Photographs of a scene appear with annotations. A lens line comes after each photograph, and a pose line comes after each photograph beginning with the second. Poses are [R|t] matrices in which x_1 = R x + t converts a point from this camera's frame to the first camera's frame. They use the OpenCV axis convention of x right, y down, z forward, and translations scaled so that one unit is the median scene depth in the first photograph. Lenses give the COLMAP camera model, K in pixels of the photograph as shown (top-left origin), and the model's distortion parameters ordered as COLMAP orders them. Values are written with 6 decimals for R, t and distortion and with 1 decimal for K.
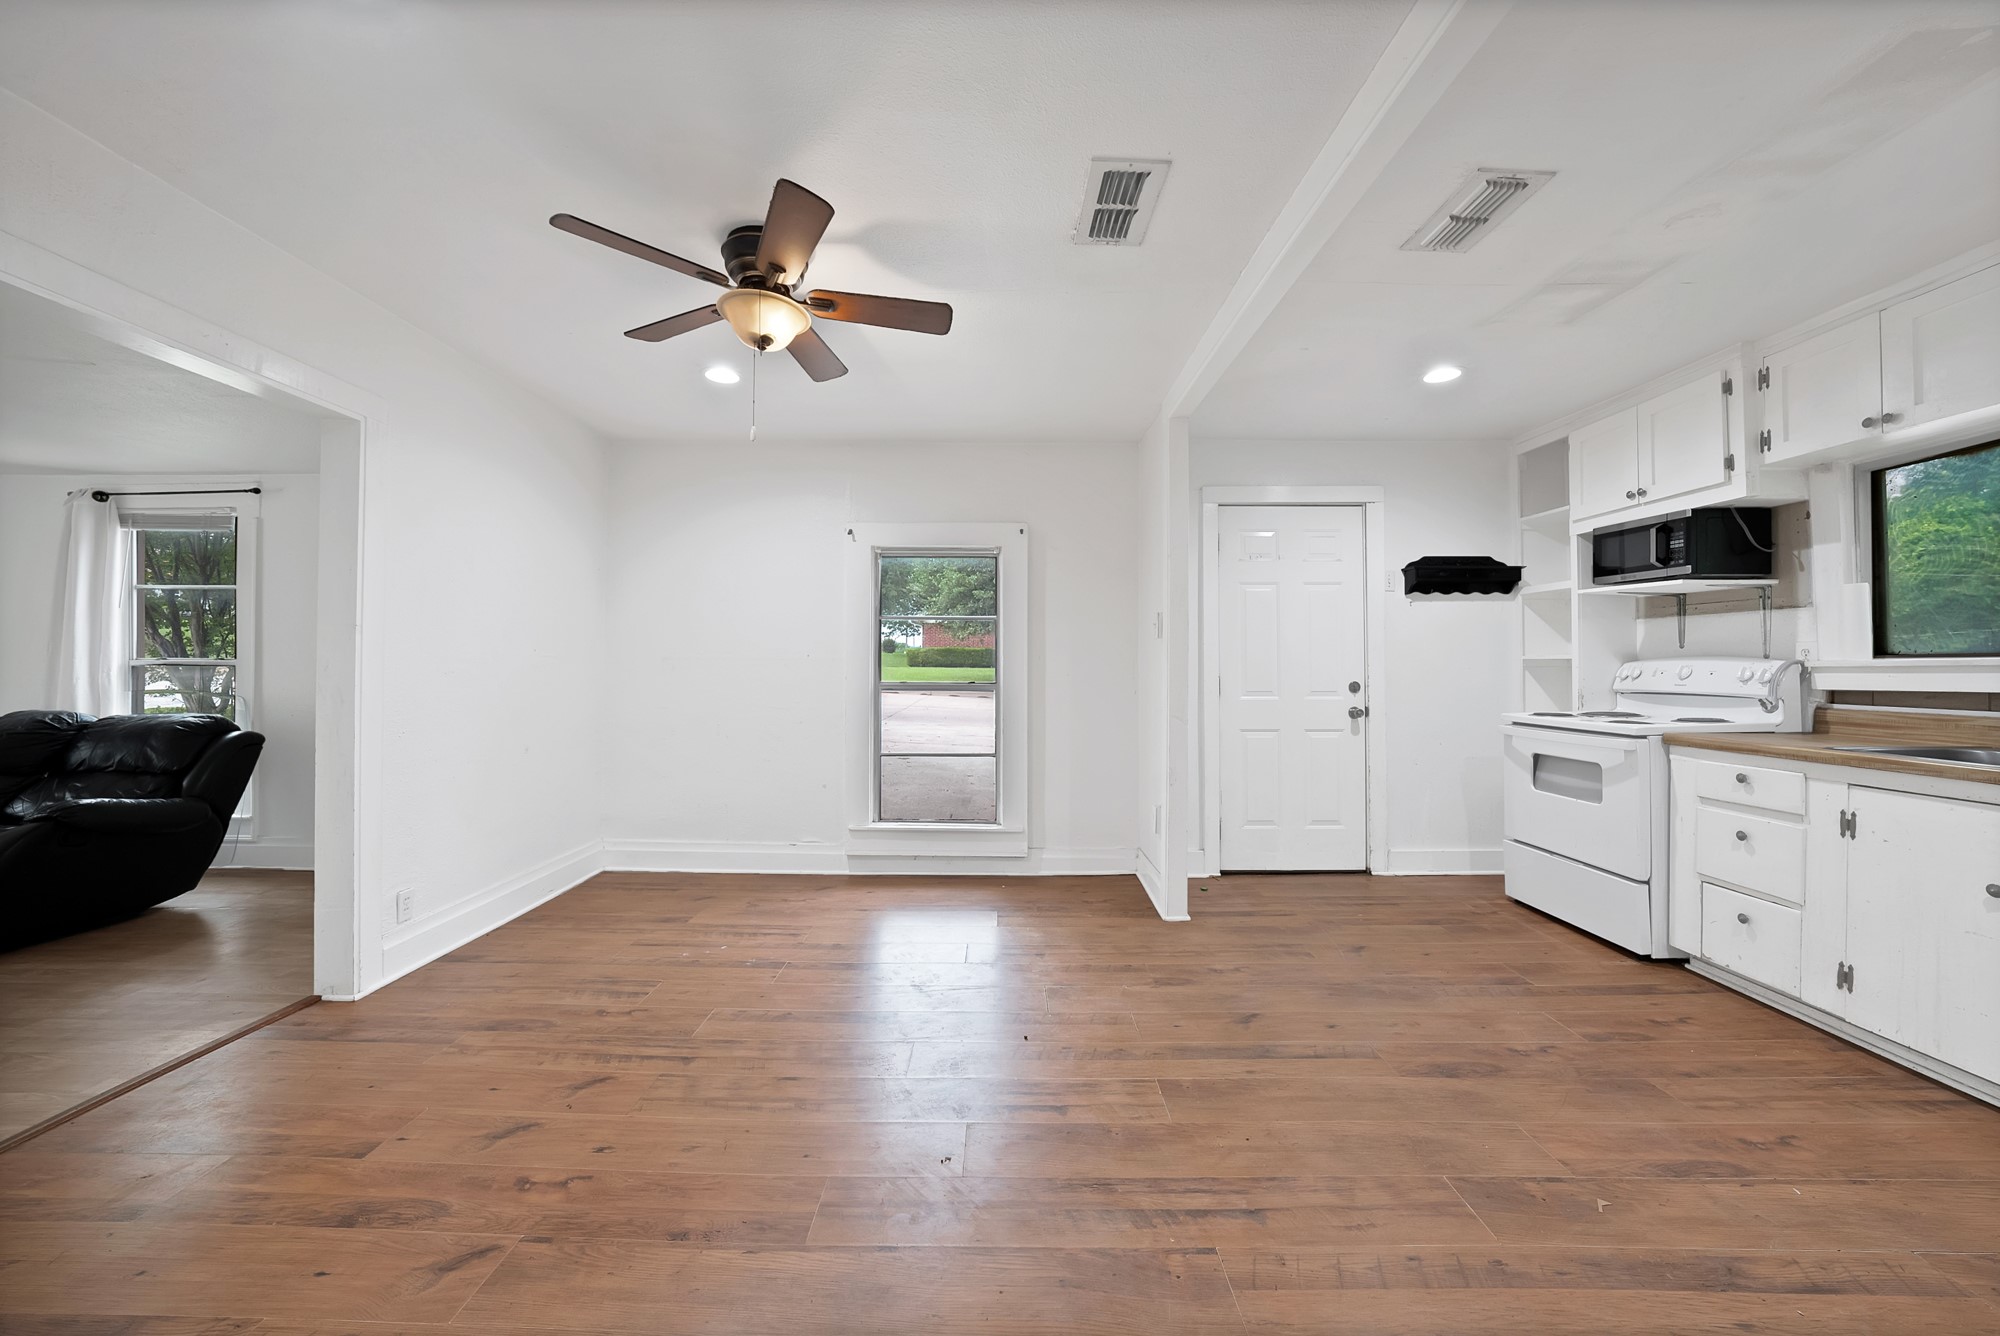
lens RADIAL K [[716.8, 0, 1004.5], [0, 716.8, 660.7], [0, 0, 1]] dist [-0.020608, 0.002812]
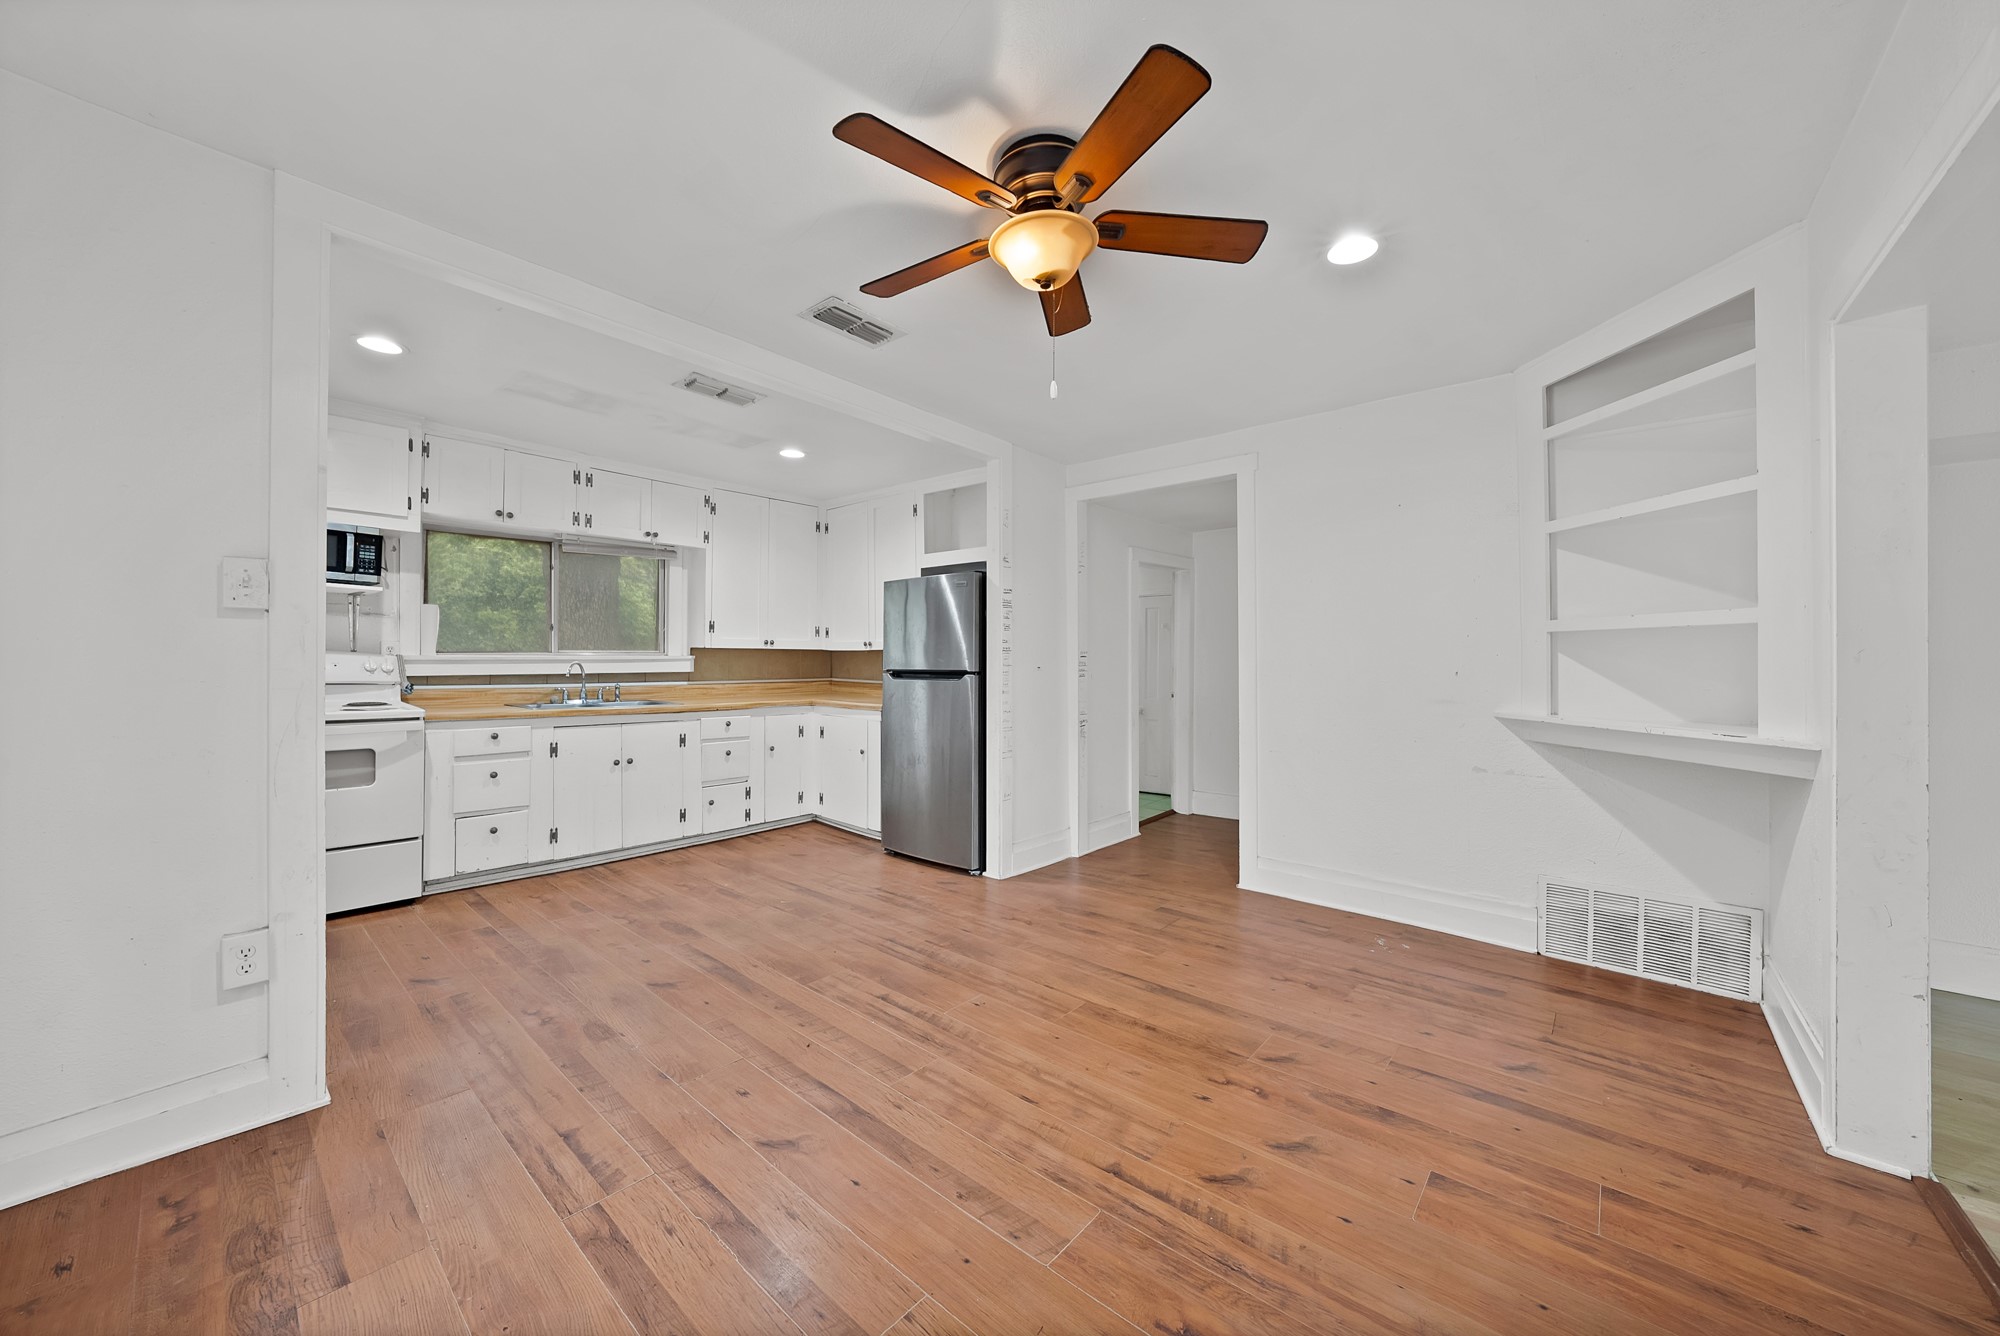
lens RADIAL K [[716.8, 0, 990.4], [0, 716.8, 661.3], [0, 0, 1]] dist [-0.020608, 0.002812]
pose [[-0.747055, -0.006987, 0.664726, -0.604489], [-0.015875, 0.999847, -0.007332, 0.003260], [-0.664573, -0.016030, -0.747052, 1.183742]]
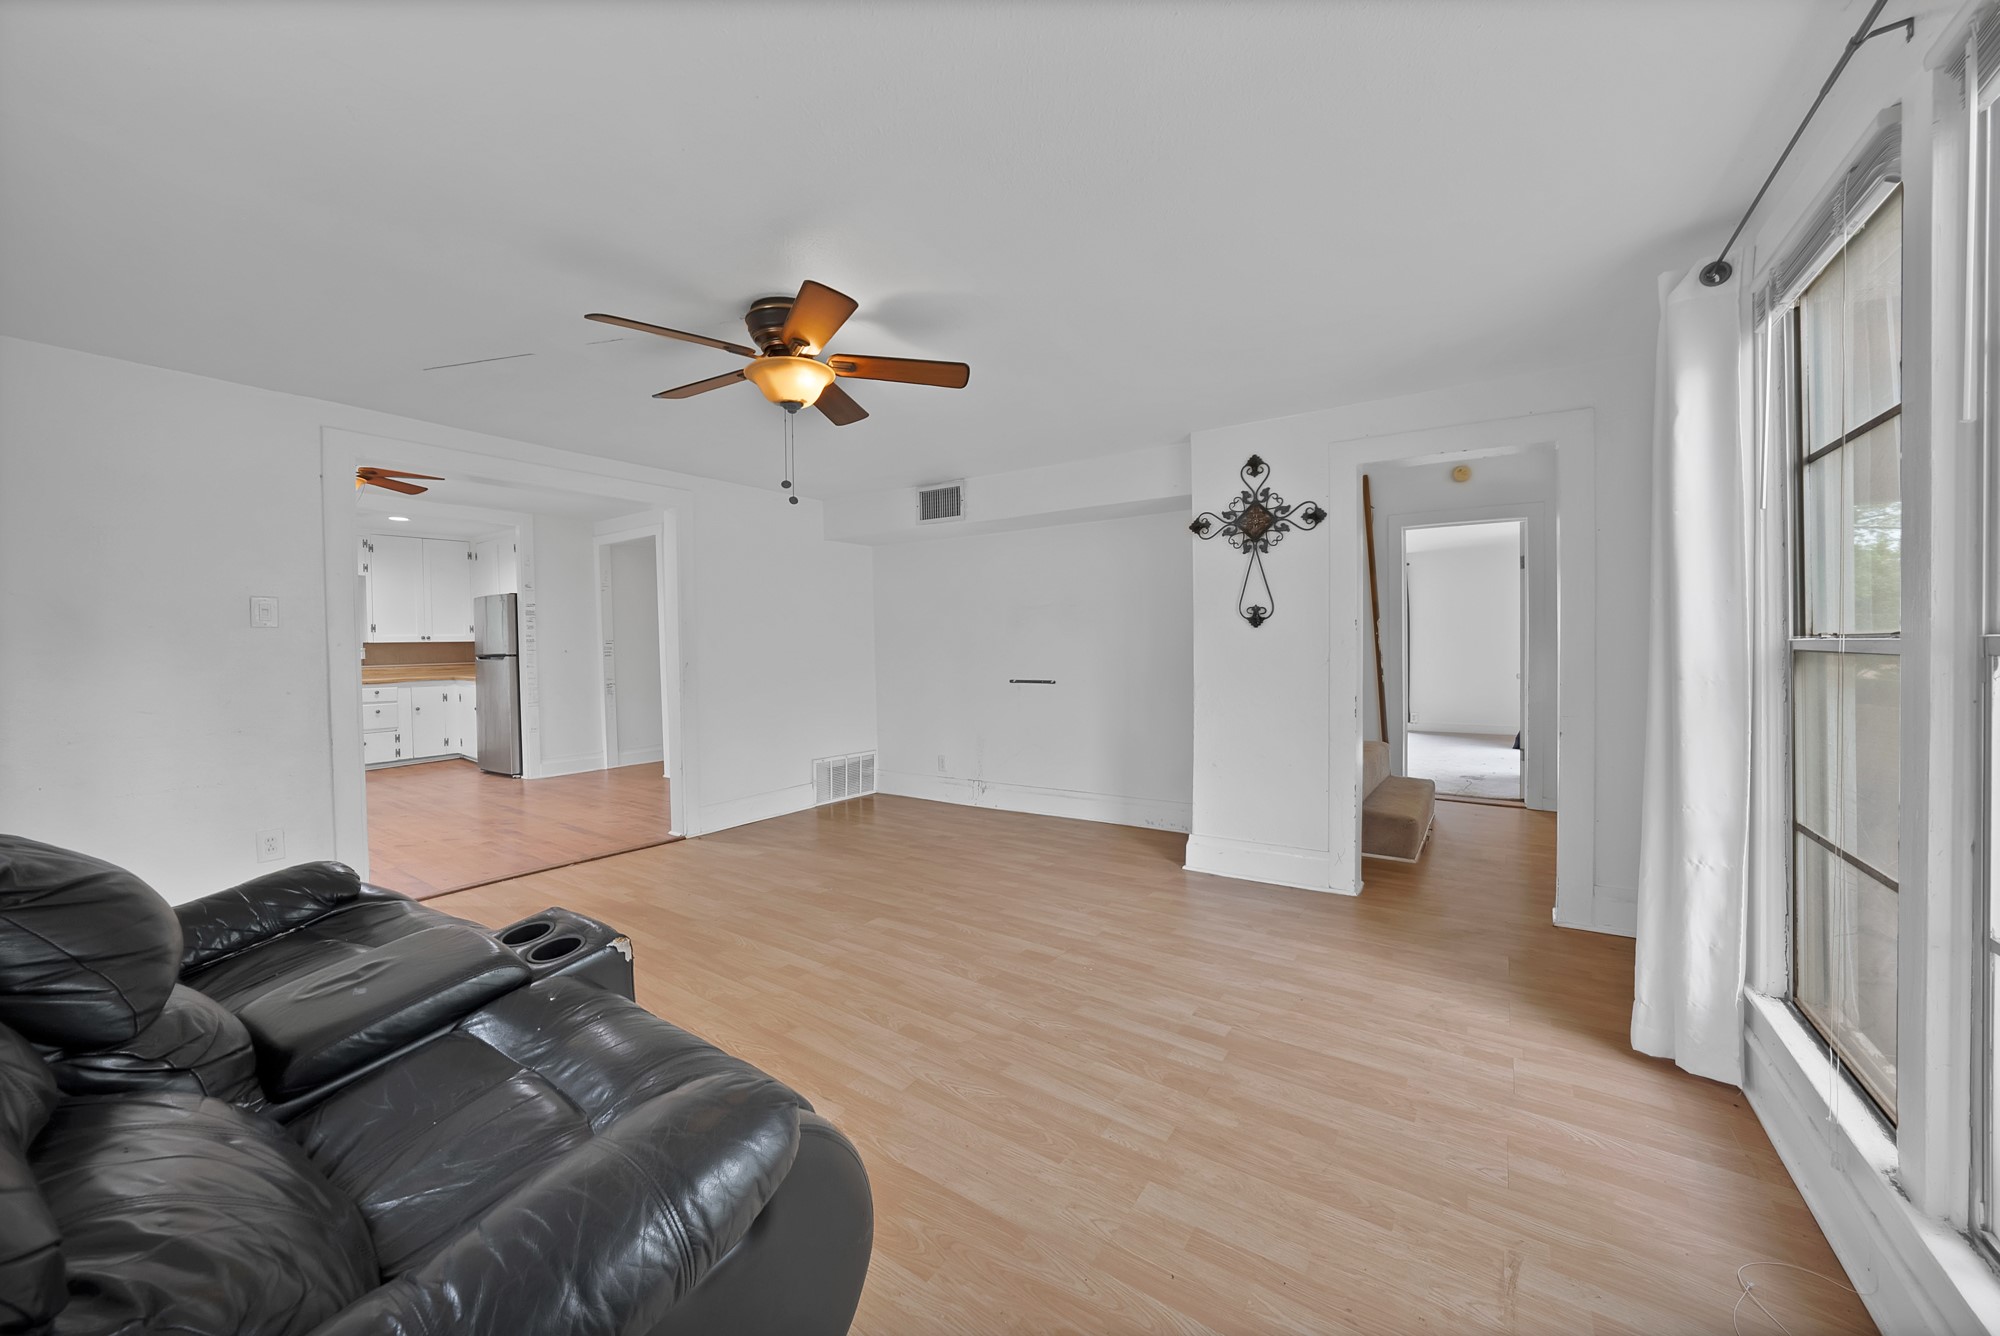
lens RADIAL K [[716.8, 0, 1004.1], [0, 716.8, 659.6], [0, 0, 1]] dist [-0.020608, 0.002812]
pose [[-0.824210, -0.001997, 0.566281, -2.202339], [0.006049, 0.999906, 0.012330, 0.012069], [-0.566253, 0.013587, -0.824120, 1.147861]]
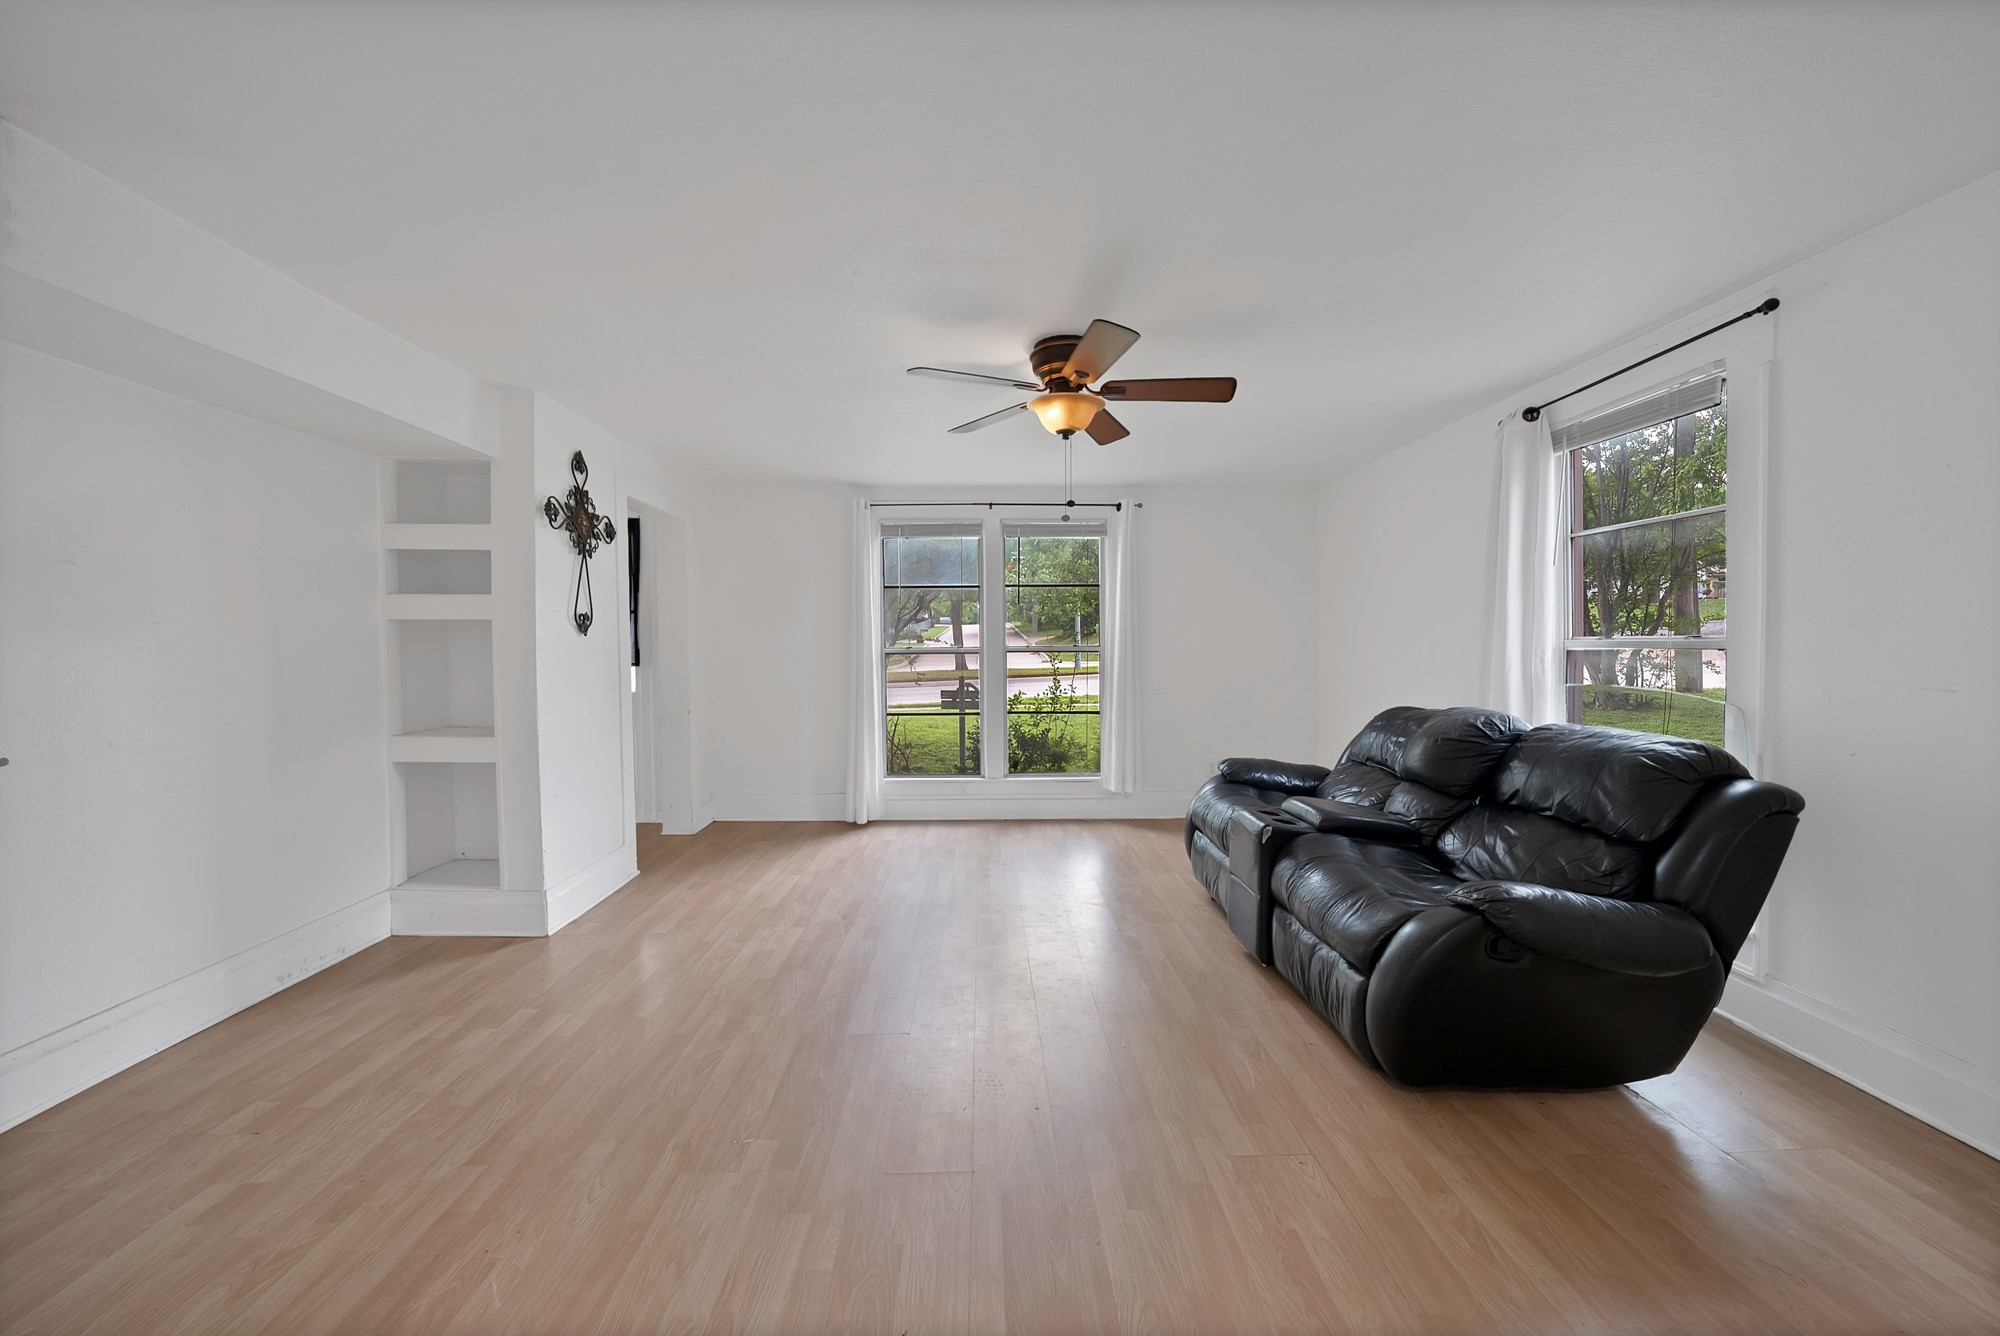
lens RADIAL K [[716.8, 0, 1014.8], [0, 716.8, 648.3], [0, 0, 1]] dist [-0.020608, 0.002812]
pose [[0.036222, 0.006162, -0.999325, -0.749653], [0.010041, 0.999928, 0.006530, -0.004460], [0.999293, -0.010271, 0.036157, 0.562894]]
